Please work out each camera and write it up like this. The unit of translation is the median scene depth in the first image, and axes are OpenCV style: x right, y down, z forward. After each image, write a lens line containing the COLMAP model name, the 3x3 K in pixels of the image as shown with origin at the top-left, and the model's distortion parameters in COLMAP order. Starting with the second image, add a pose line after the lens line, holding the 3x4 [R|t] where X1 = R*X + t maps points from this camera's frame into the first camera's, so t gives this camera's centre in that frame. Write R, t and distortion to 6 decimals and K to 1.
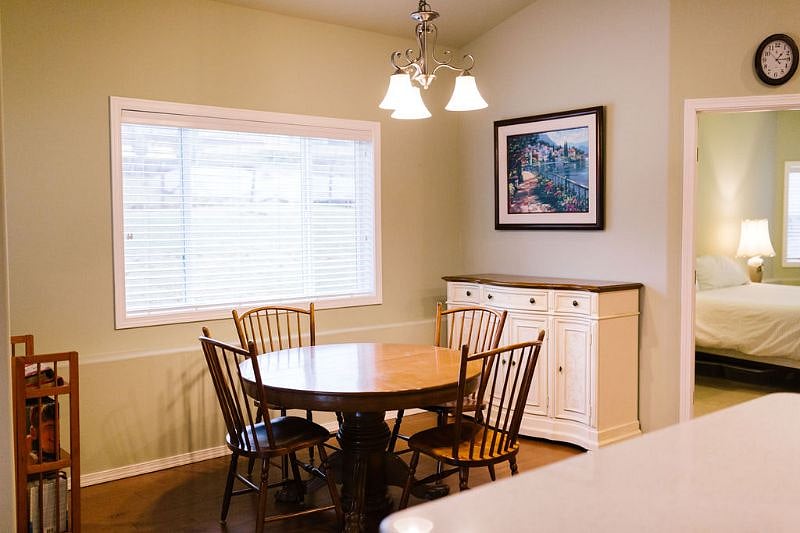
lens RADIAL K [[777.2, 0, 407.2], [0, 777.2, 270.4], [0, 0, 1]] dist [0.020983, 0.000000]
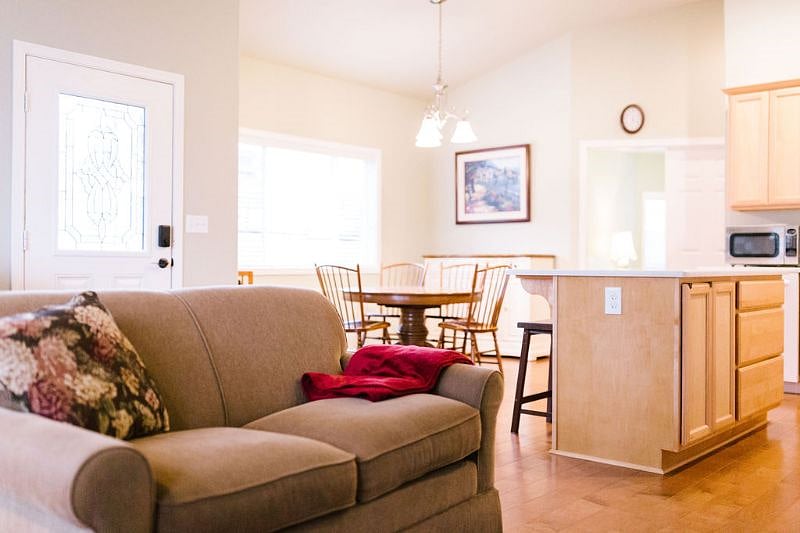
lens RADIAL K [[777.2, 0, 397.4], [0, 777.2, 261.9], [0, 0, 1]] dist [0.020983, 0.000000]
pose [[0.990302, 0.011537, 0.138453, -0.214312], [-0.002498, 0.997864, -0.065285, 0.123091], [-0.138910, 0.064306, 0.988215, -0.470460]]
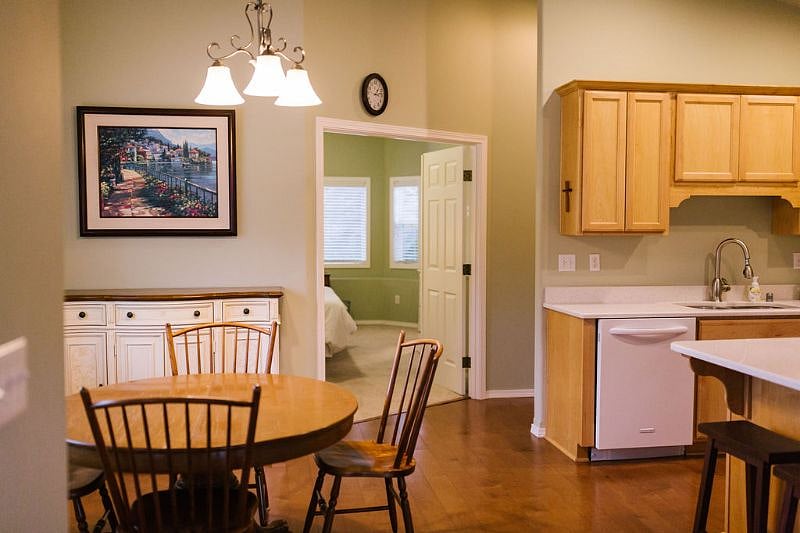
lens RADIAL K [[777.2, 0, 403.3], [0, 777.2, 266.5], [0, 0, 1]] dist [0.020983, 0.000000]
pose [[0.517689, -0.038765, 0.854690, -0.456552], [0.050670, 0.998609, 0.014602, -0.015950], [-0.854067, 0.035748, 0.518933, 0.293378]]
